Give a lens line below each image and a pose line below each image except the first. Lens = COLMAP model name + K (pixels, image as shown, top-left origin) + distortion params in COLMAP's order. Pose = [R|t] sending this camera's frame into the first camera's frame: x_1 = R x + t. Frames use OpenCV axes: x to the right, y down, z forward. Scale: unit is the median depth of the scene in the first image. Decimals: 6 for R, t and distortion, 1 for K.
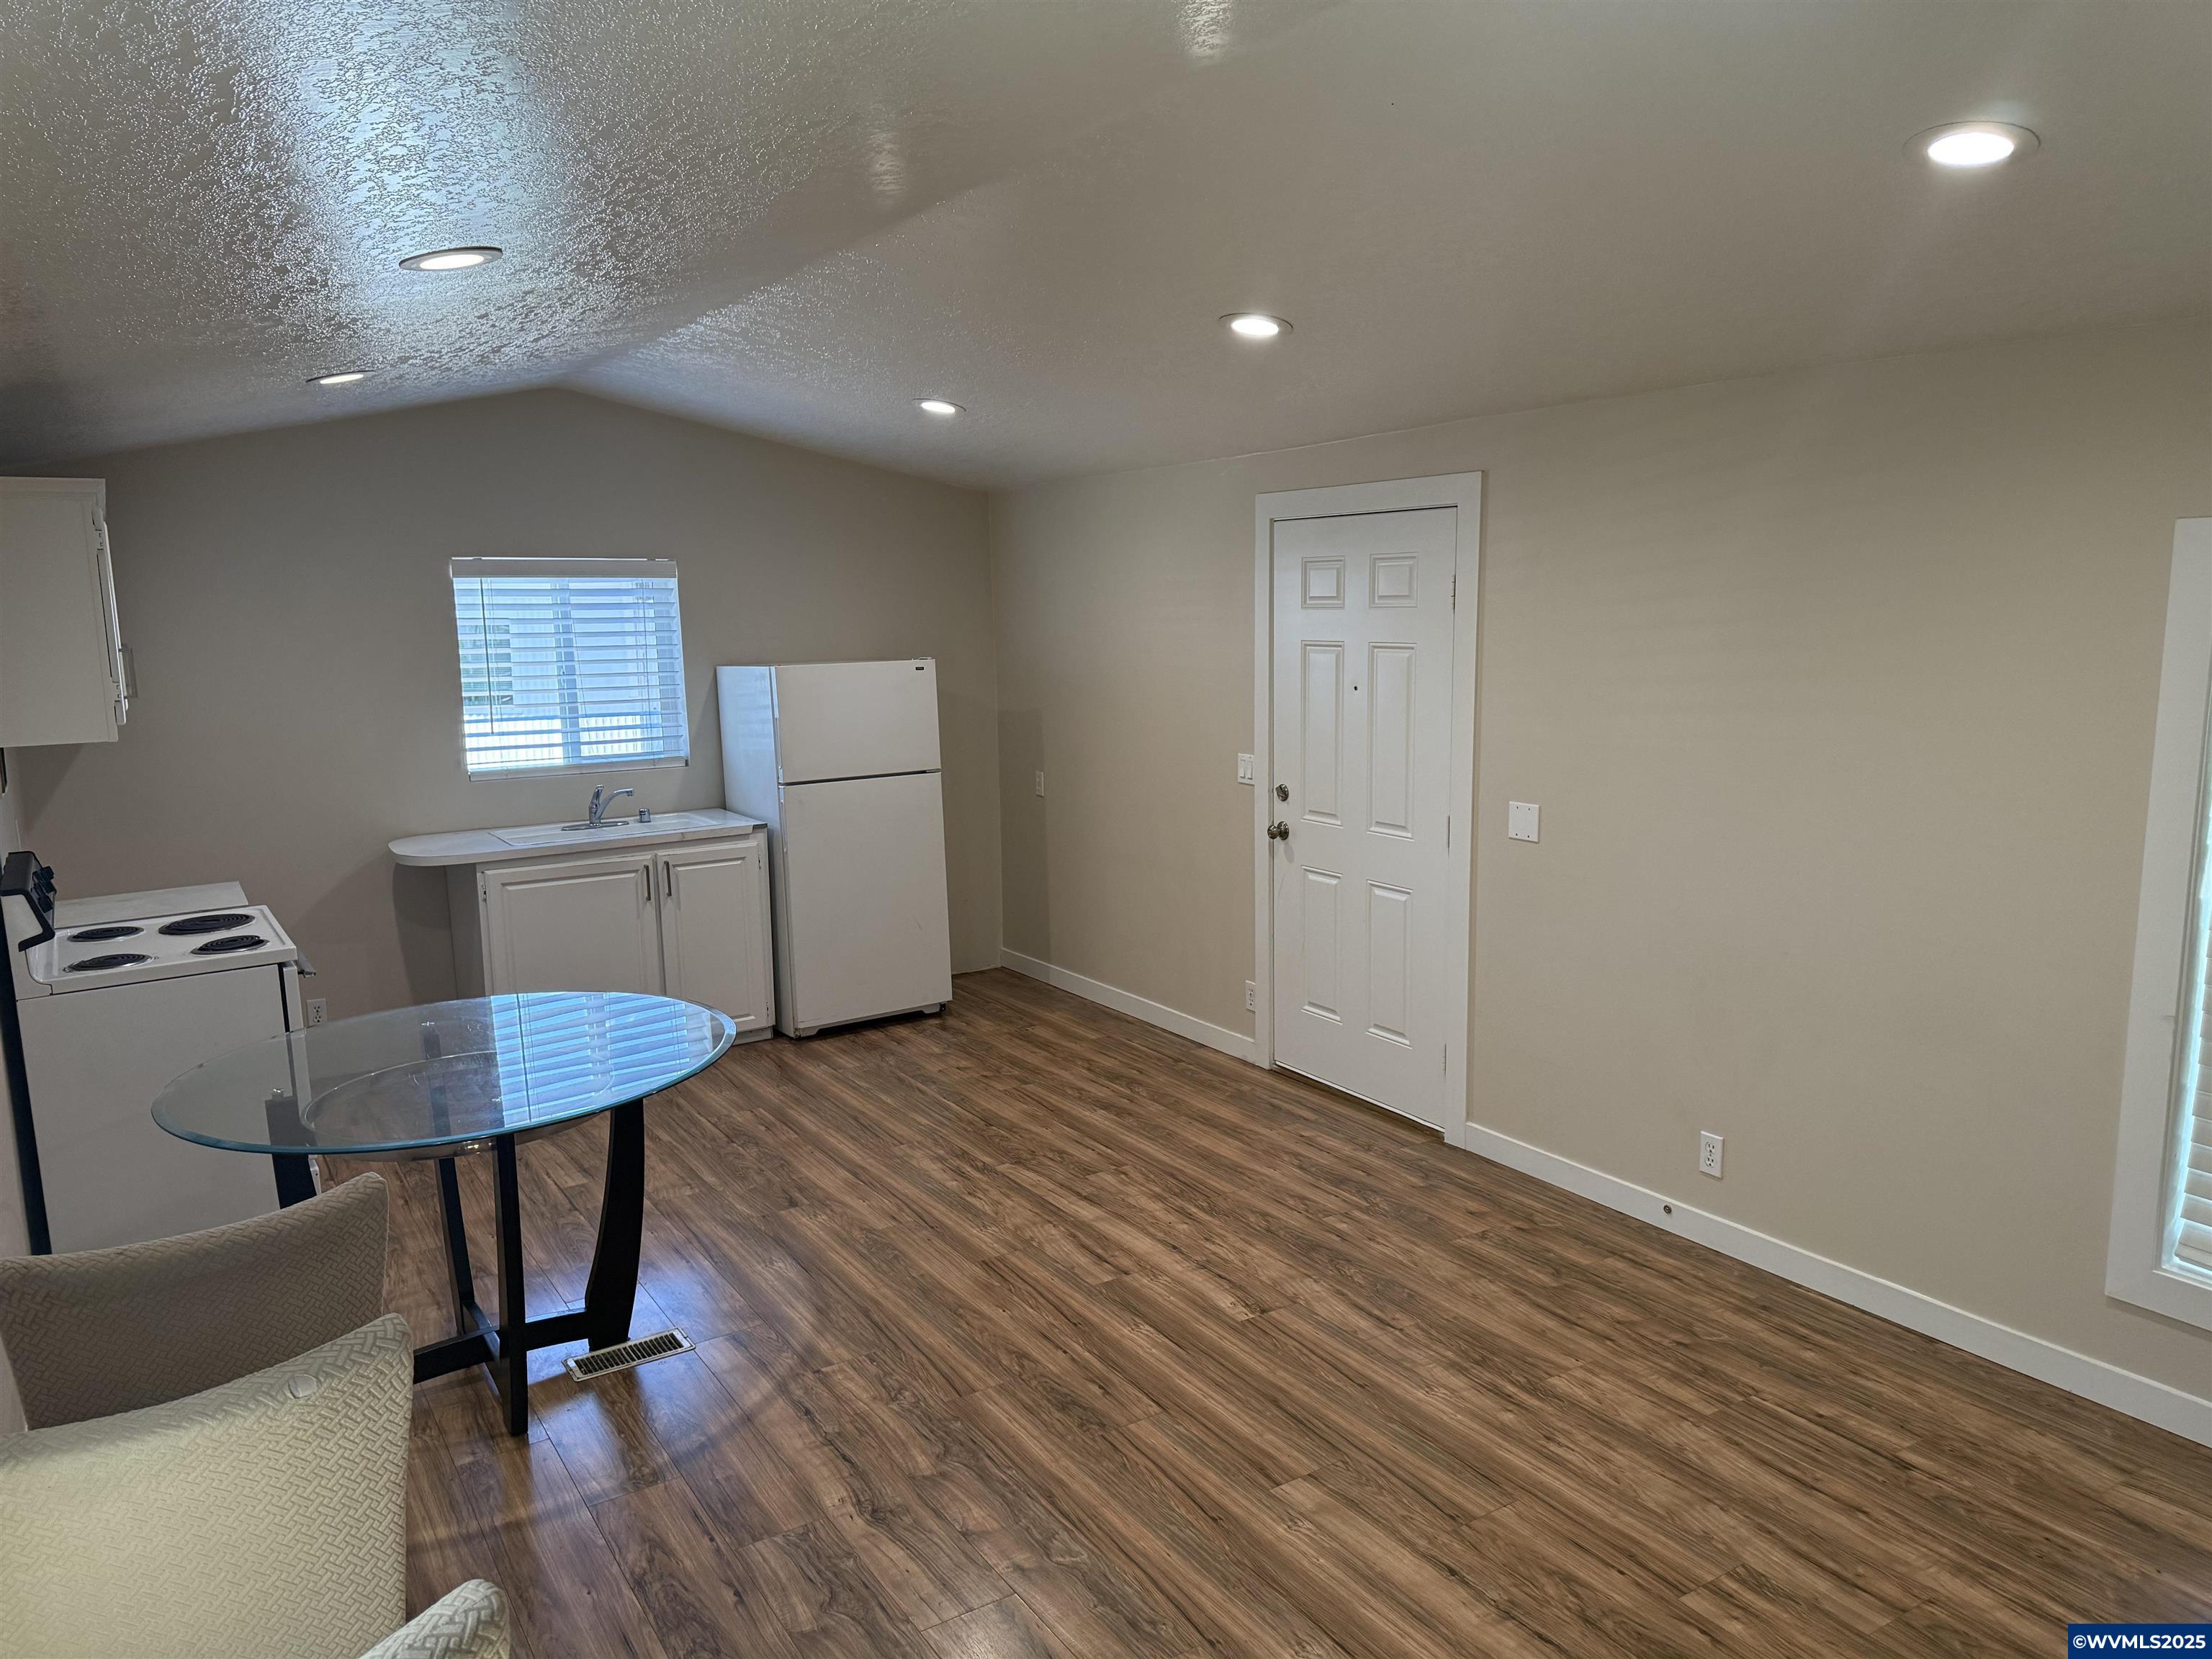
lens RADIAL K [[1560.9, 0, 1106.0], [0, 1560.9, 829.5], [0, 0, 1]] dist [0.147343, -0.260314]
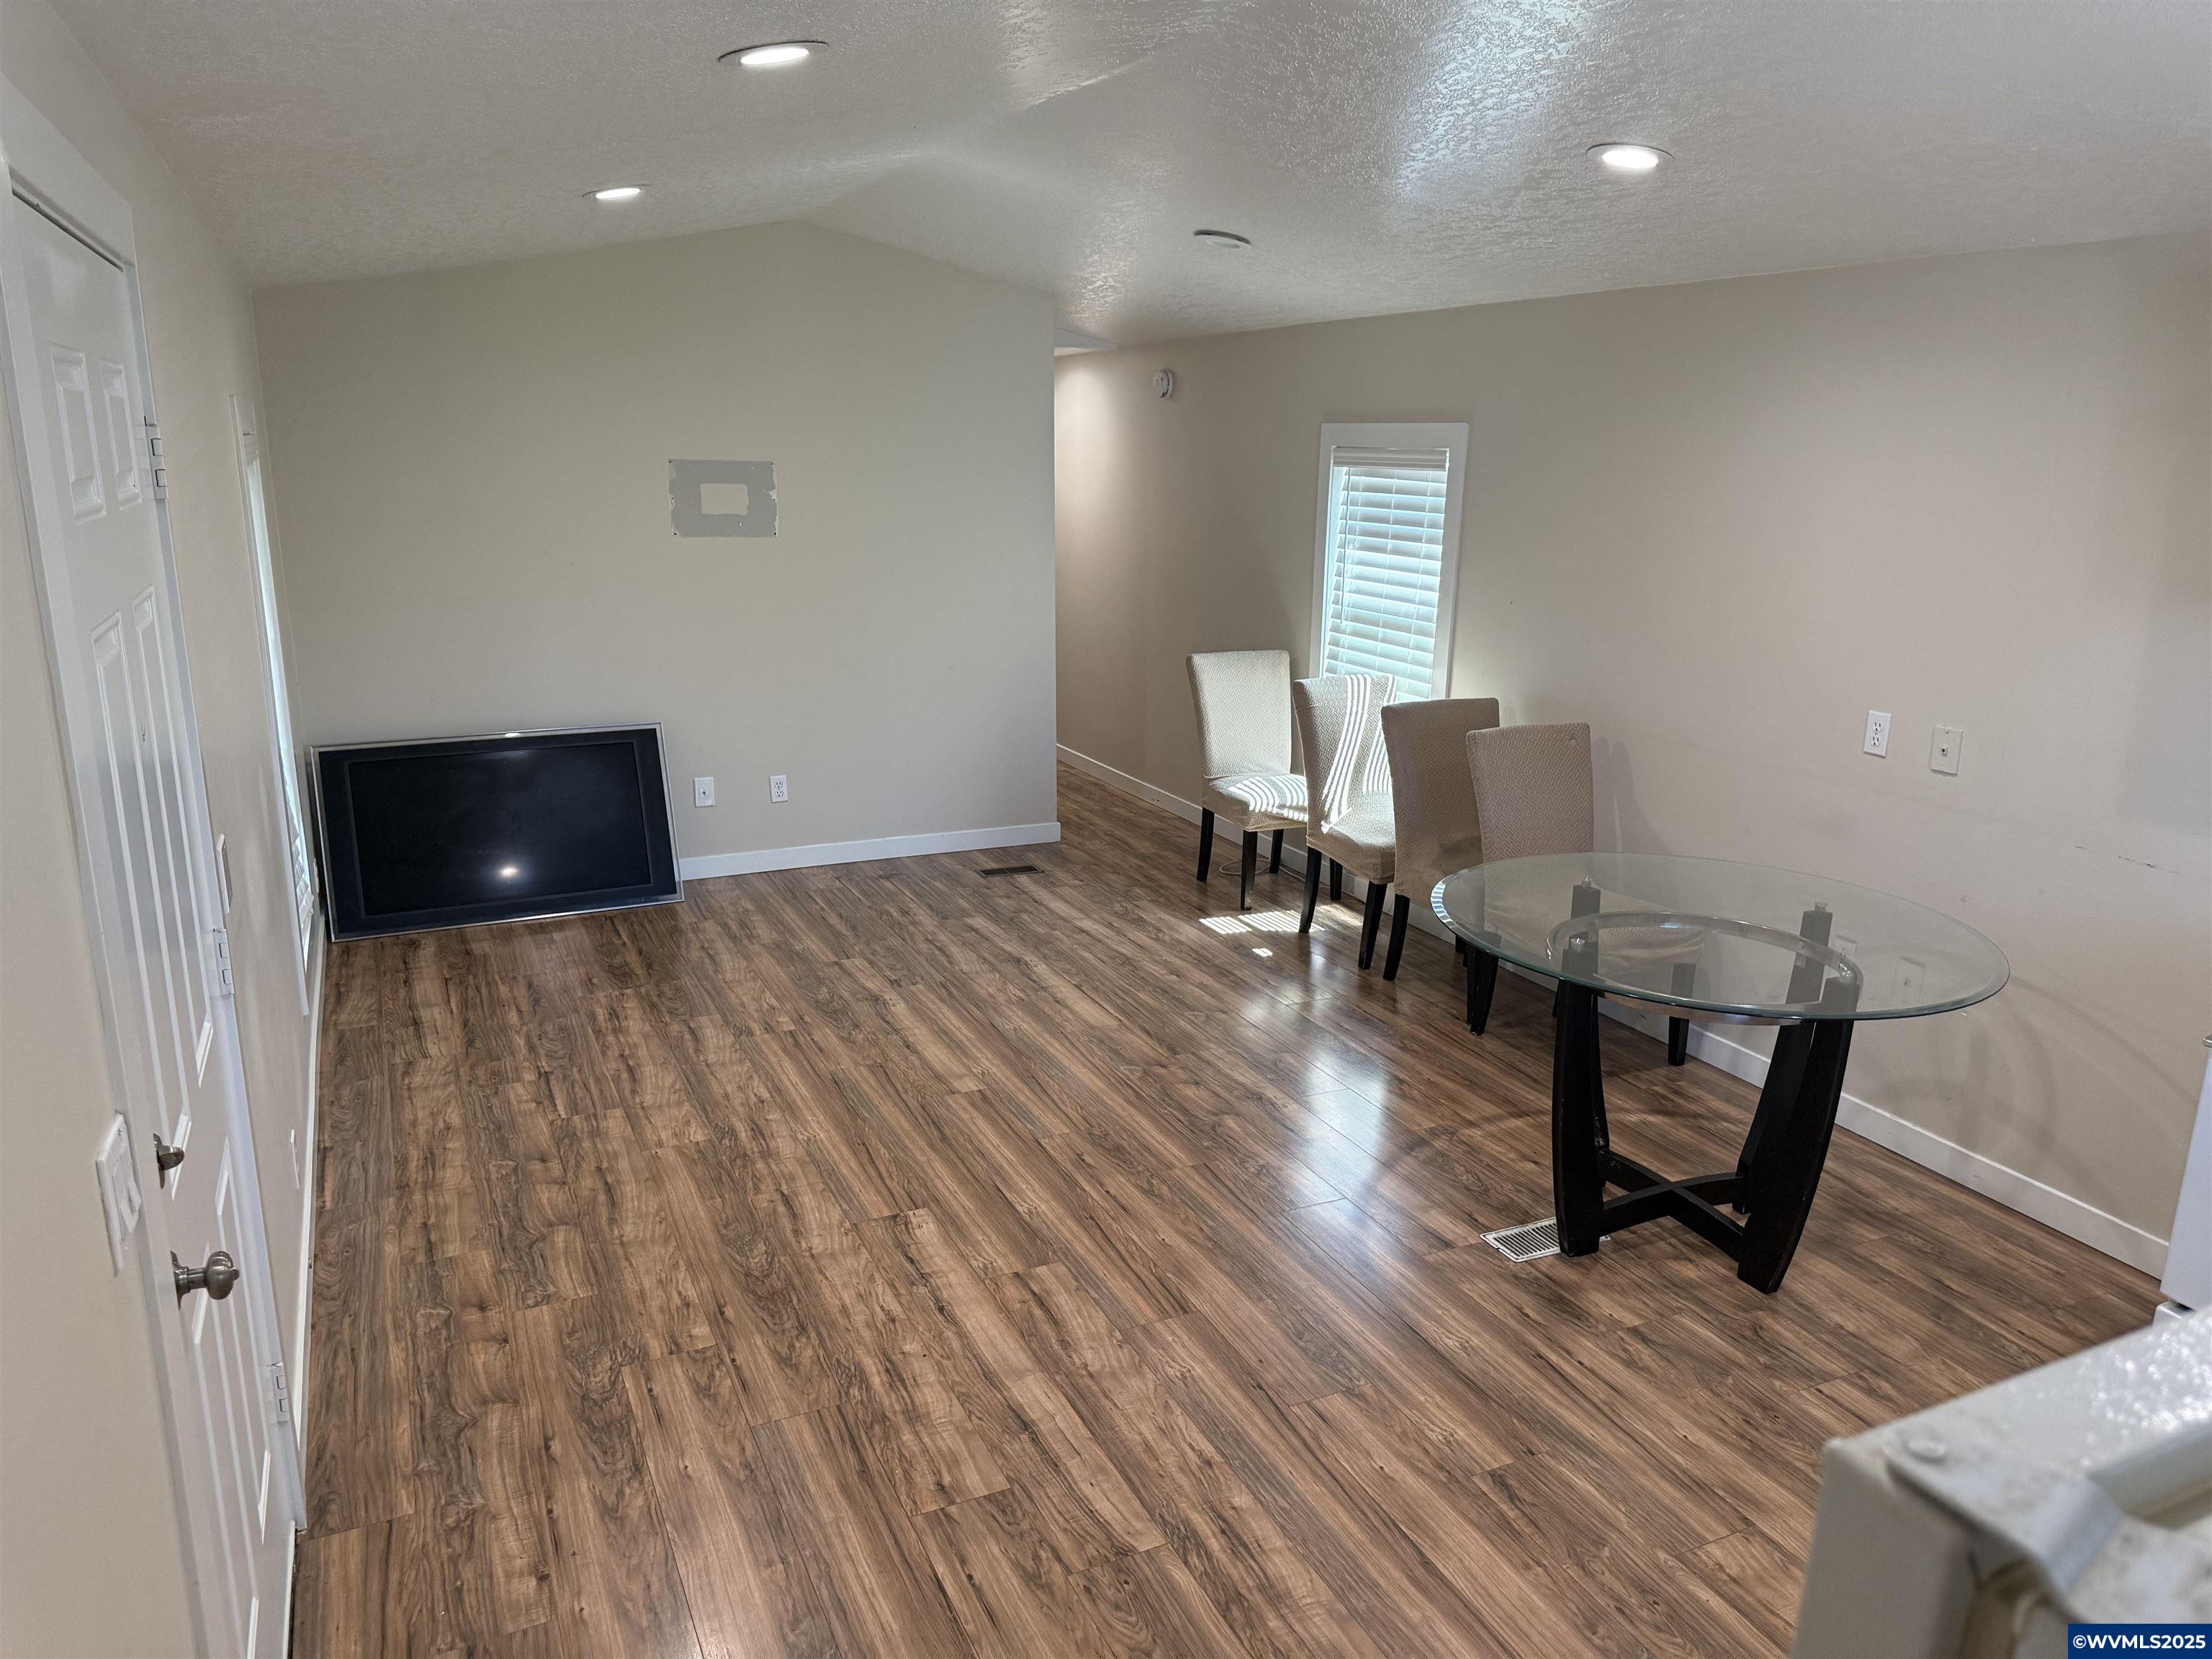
lens RADIAL K [[1560.9, 0, 1106.0], [0, 1560.9, 829.5], [0, 0, 1]] dist [0.147343, -0.260314]
pose [[-0.991836, -0.023677, 0.125306, -0.145952], [0.026085, 0.924168, 0.381096, -0.281802], [-0.124827, 0.381253, -0.916005, 1.819589]]
